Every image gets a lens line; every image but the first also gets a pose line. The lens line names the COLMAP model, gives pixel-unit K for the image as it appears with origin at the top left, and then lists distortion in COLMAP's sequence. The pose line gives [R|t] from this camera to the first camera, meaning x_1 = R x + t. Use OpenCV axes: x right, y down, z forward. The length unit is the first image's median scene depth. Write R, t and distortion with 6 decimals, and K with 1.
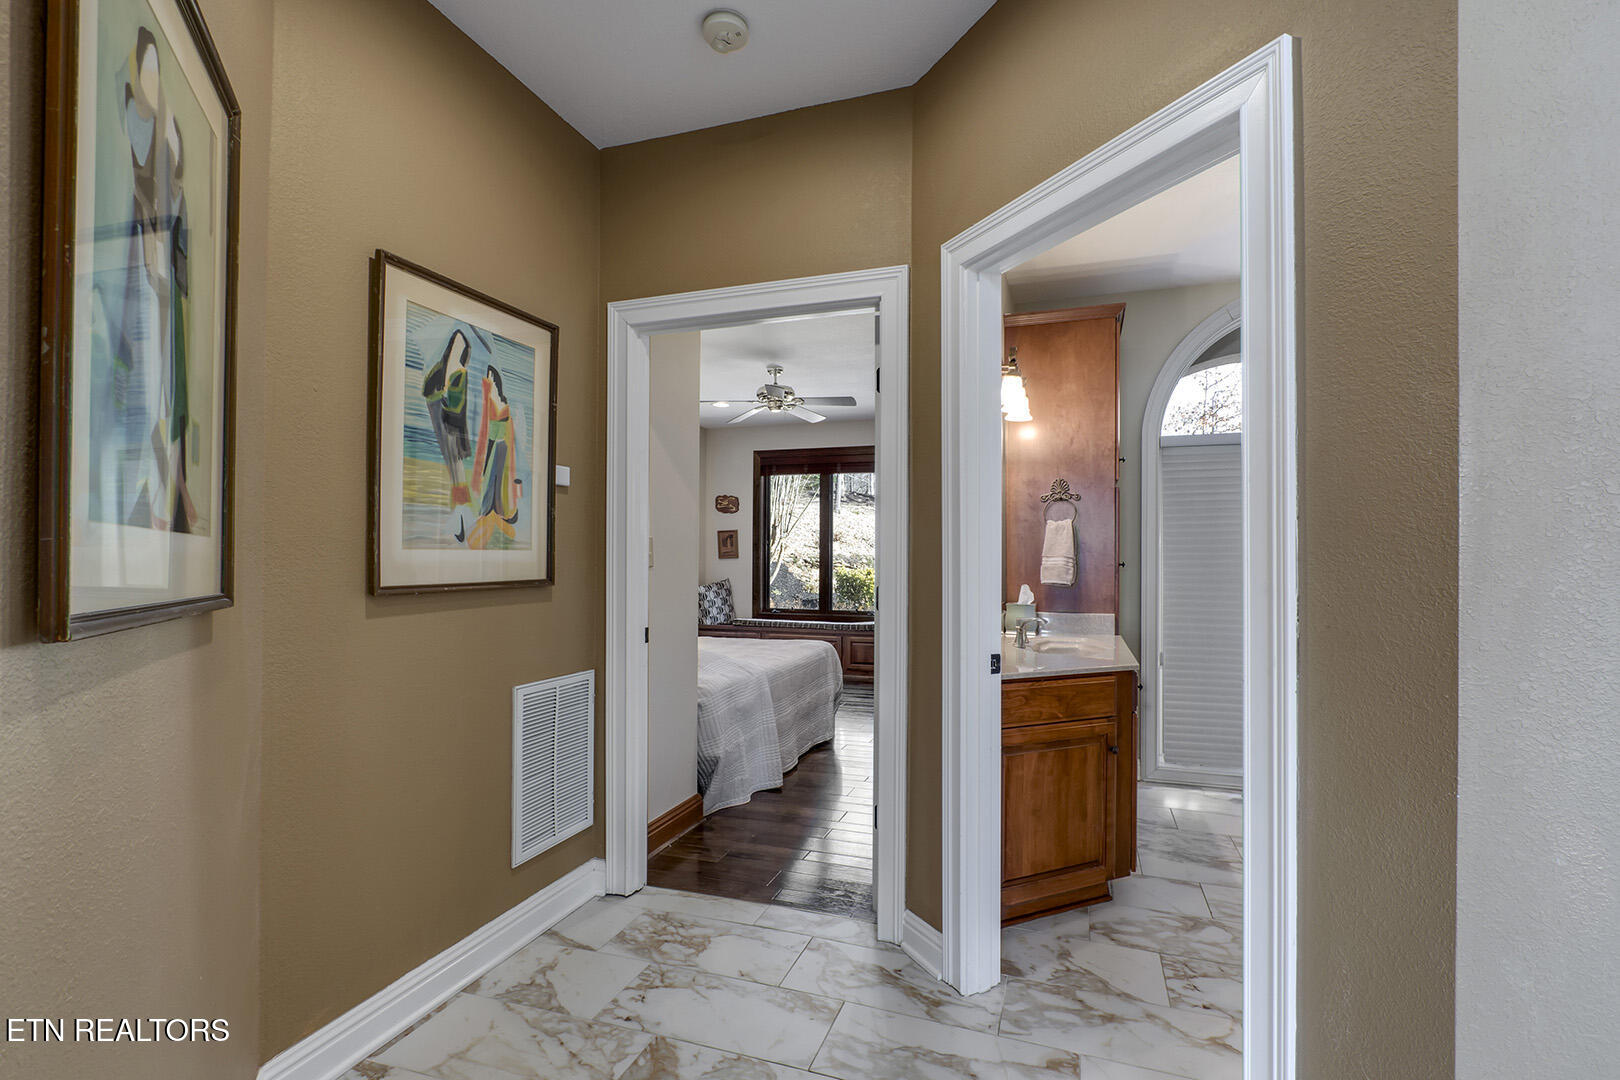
lens RADIAL K [[787.0, 0, 811.3], [0, 787.0, 551.6], [0, 0, 1]] dist [-0.037318, 0.013868]
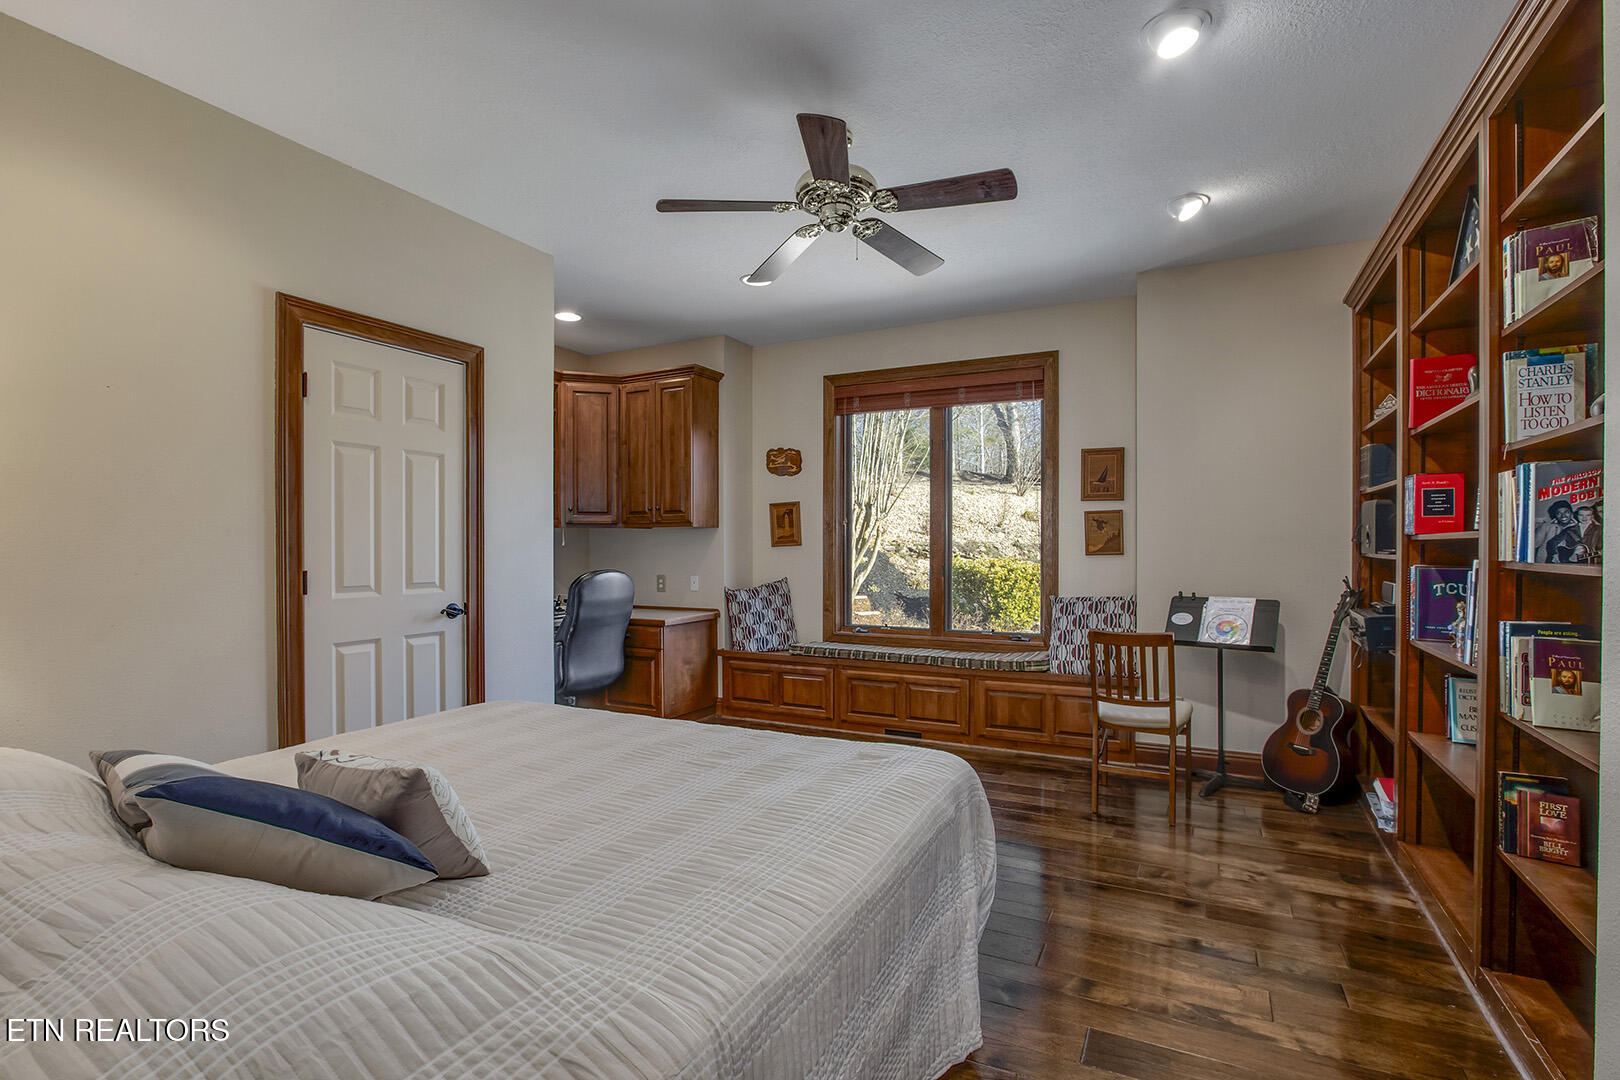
lens RADIAL K [[787.0, 0, 811.3], [0, 787.0, 551.6], [0, 0, 1]] dist [-0.037318, 0.013868]
pose [[0.990836, -0.002687, -0.135044, 0.001276], [0.004723, 0.999880, 0.014755, 0.003556], [0.134988, -0.015258, 0.990730, 0.365402]]
